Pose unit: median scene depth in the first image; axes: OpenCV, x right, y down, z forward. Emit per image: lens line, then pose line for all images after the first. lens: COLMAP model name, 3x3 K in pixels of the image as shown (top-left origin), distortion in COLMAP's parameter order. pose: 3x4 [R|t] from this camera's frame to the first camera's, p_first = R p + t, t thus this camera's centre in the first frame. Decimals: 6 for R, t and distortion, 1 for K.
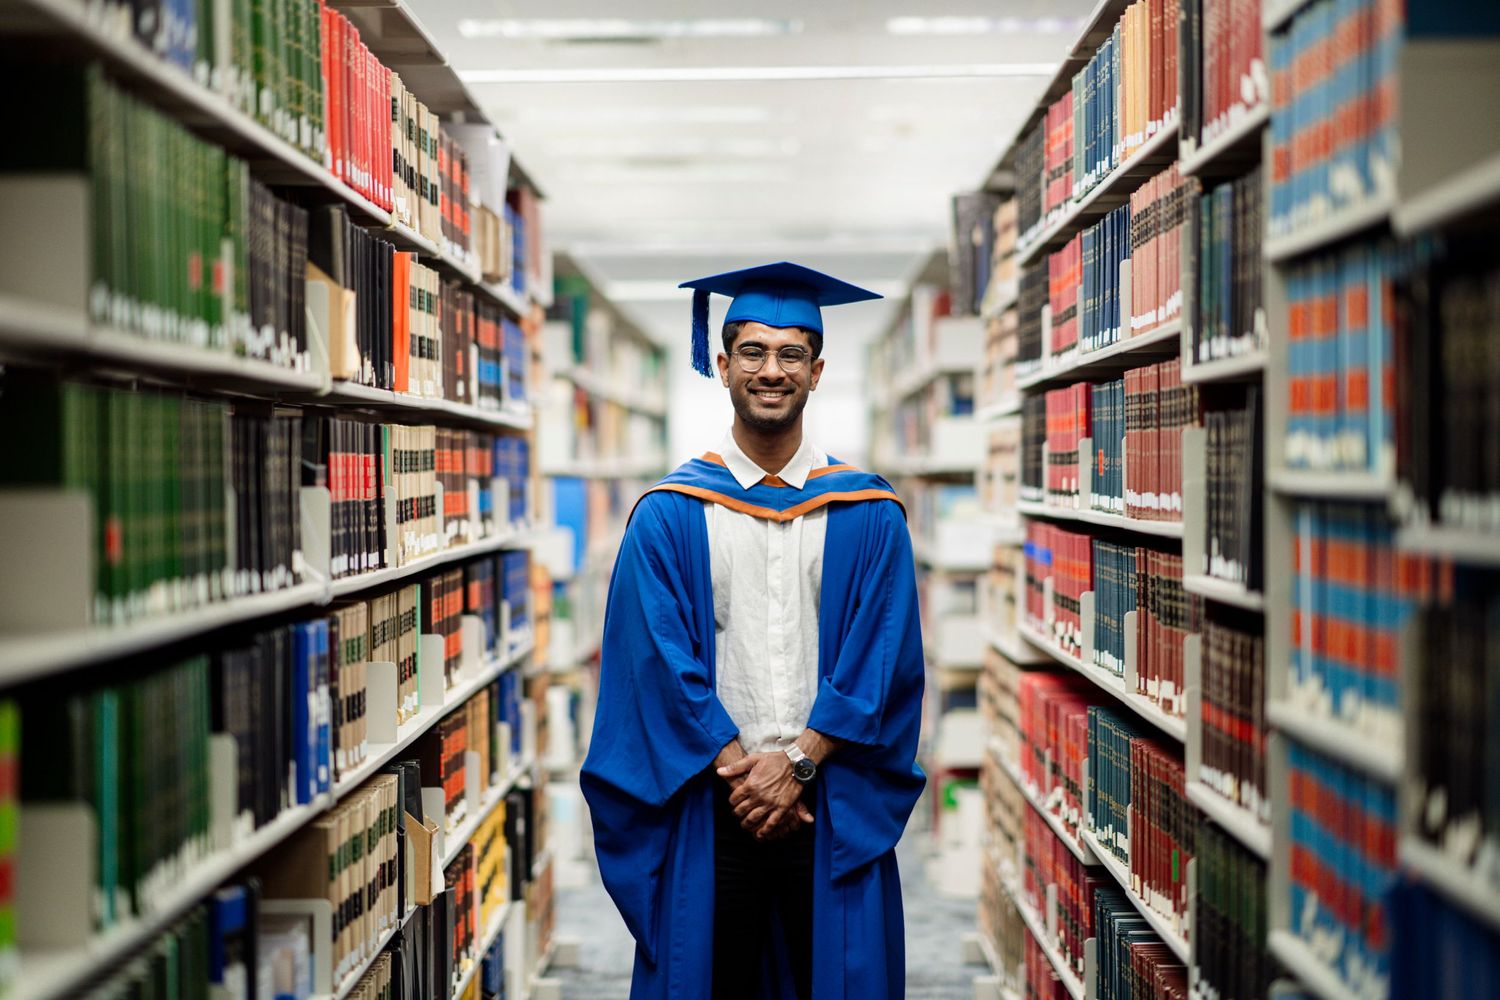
lens RADIAL K [[3910.7, 0, 745.0], [0, 3910.7, 502.6], [0, 0, 1]] dist [0.228742, 0.000000]
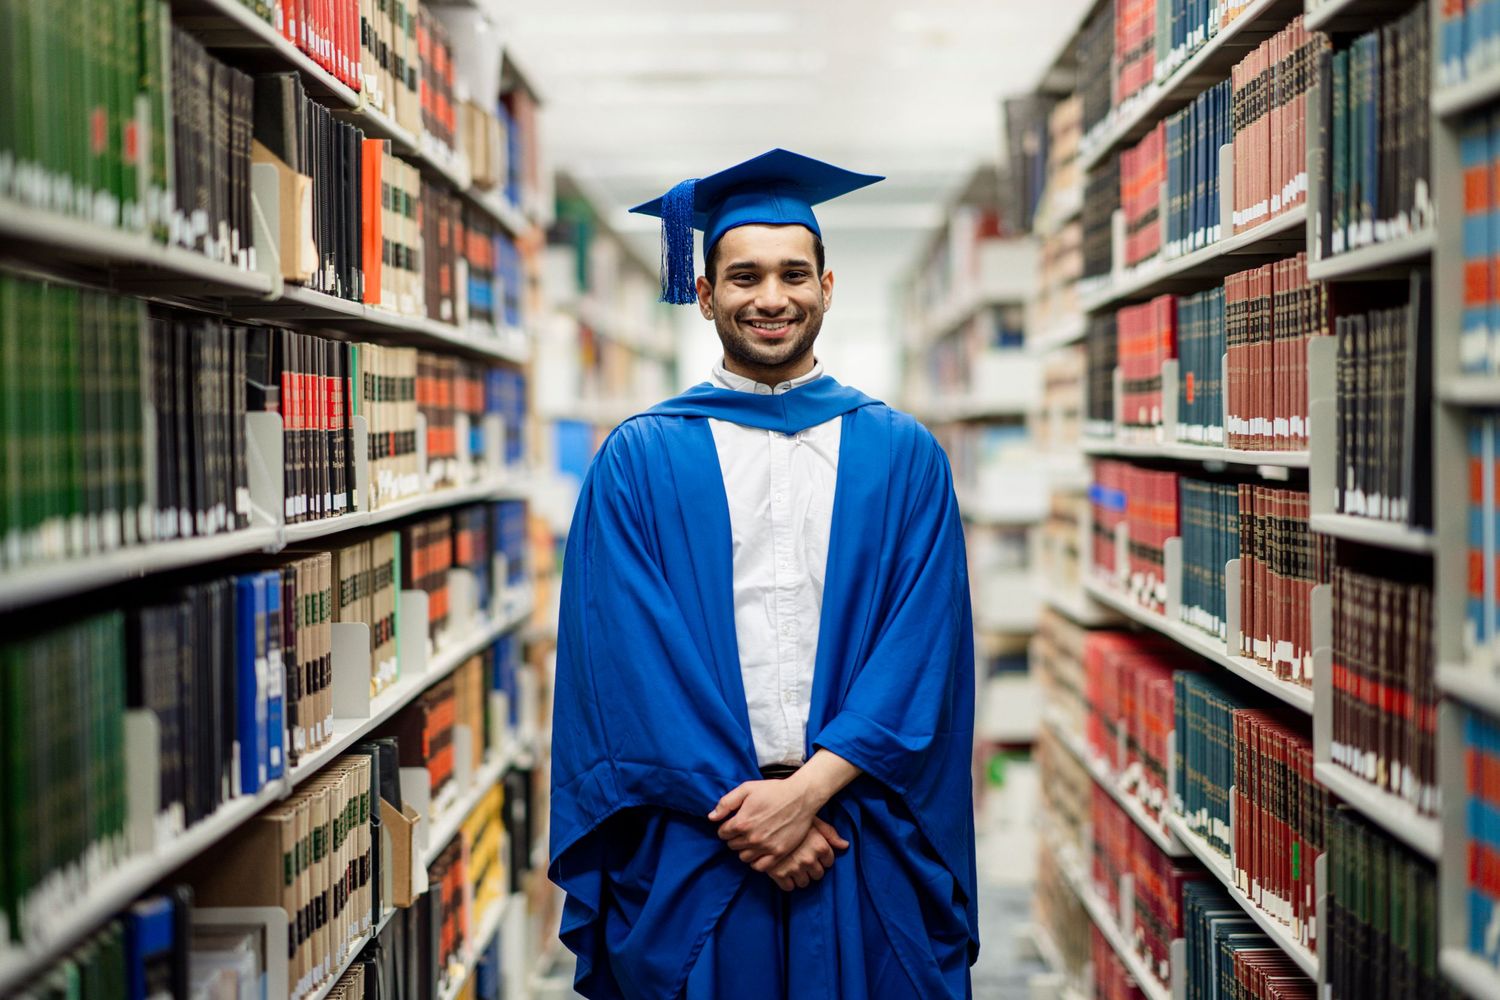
lens RADIAL K [[3910.7, 0, 752.0], [0, 3910.7, 505.0], [0, 0, 1]] dist [0.228742, 0.000000]
pose [[0.999989, -0.004160, 0.002359, -0.008010], [0.004138, 0.999947, 0.009380, 0.007950], [-0.002398, -0.009370, 0.999953, 0.157843]]
